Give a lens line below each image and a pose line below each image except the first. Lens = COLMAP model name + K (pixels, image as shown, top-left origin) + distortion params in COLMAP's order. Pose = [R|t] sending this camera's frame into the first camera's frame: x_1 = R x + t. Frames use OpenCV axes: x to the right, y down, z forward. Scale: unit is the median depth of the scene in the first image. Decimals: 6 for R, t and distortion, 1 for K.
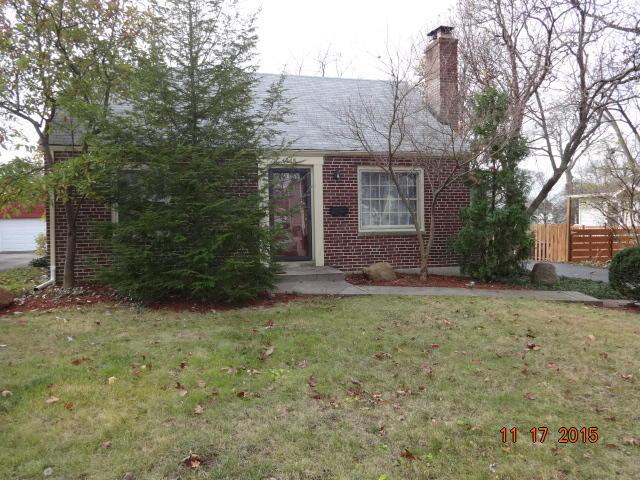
lens RADIAL K [[465.4, 0, 320.0], [0, 465.4, 240.0], [0, 0, 1]] dist [-0.021828, -0.003599]
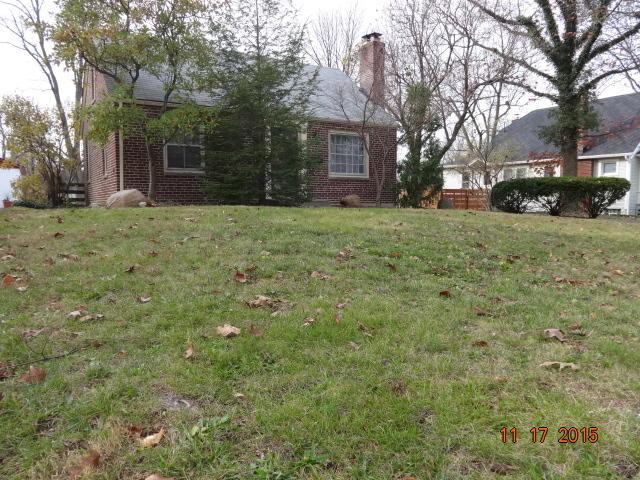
lens RADIAL K [[465.4, 0, 320.0], [0, 465.4, 240.0], [0, 0, 1]] dist [-0.021828, -0.003599]
pose [[0.953572, -0.013208, 0.300875, -0.354024], [-0.000841, 0.998917, 0.046518, 0.105320], [-0.301164, -0.044611, 0.952528, -0.335670]]
